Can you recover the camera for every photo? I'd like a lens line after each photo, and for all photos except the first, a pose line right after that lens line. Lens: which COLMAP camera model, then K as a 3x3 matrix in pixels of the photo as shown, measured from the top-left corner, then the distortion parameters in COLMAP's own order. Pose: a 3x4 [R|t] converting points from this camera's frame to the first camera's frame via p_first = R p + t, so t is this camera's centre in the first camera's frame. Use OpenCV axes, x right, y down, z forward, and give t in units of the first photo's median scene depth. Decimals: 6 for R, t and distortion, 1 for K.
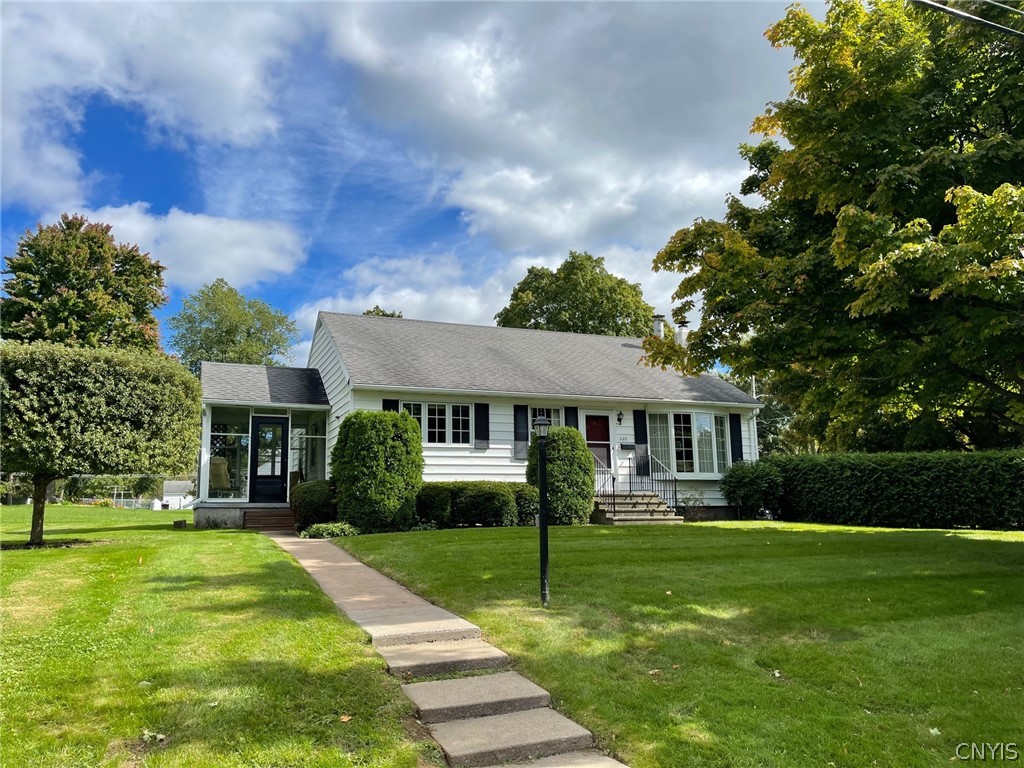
lens RADIAL K [[768.2, 0, 517.4], [0, 768.2, 377.1], [0, 0, 1]] dist [0.068389, -0.087455]
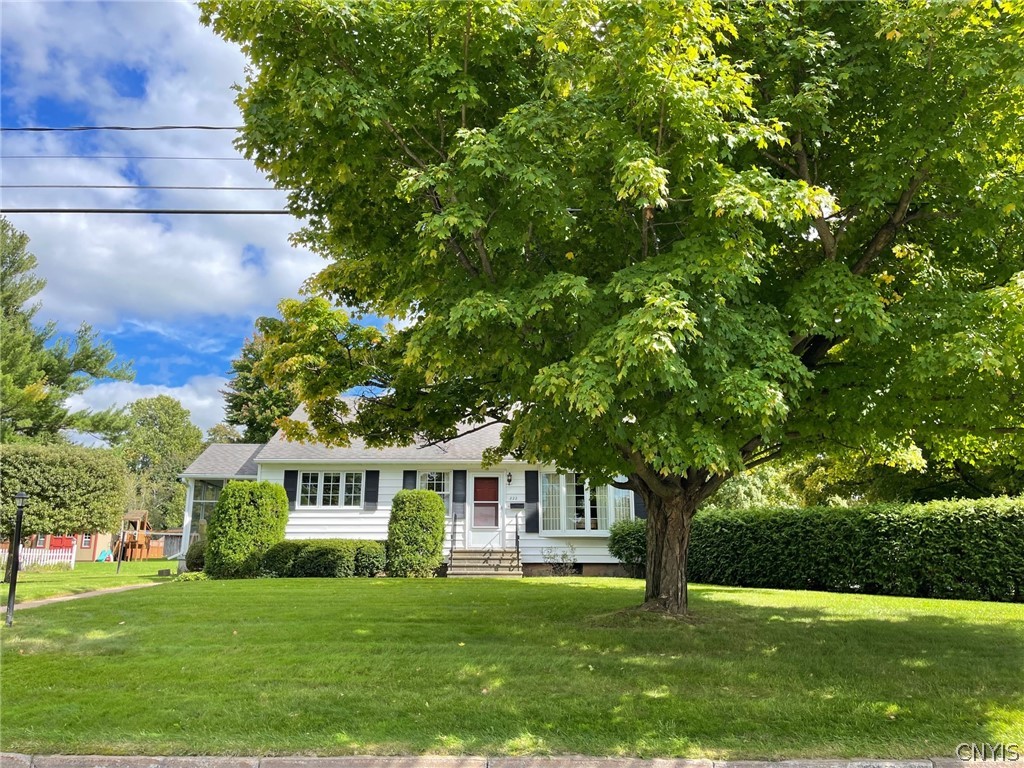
lens RADIAL K [[768.2, 0, 511.6], [0, 768.2, 385.7], [0, 0, 1]] dist [0.068389, -0.087455]
pose [[0.925501, -0.073176, -0.371608, 0.622699], [0.049634, 0.996130, -0.072541, 0.002356], [0.375478, 0.048692, 0.925551, 0.002395]]
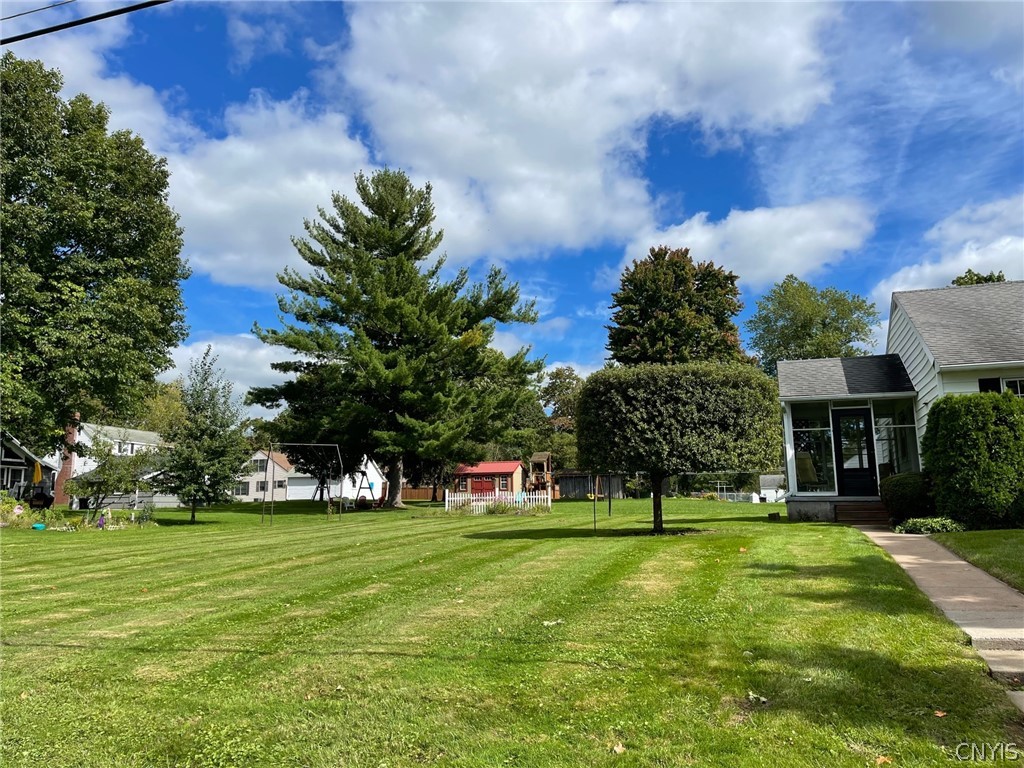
lens RADIAL K [[768.2, 0, 506.6], [0, 768.2, 383.8], [0, 0, 1]] dist [0.068389, -0.087455]
pose [[0.735125, -0.107642, -0.669331, 0.025009], [0.119899, 0.992394, -0.027912, -0.005894], [0.667244, -0.059734, 0.742440, -0.025929]]
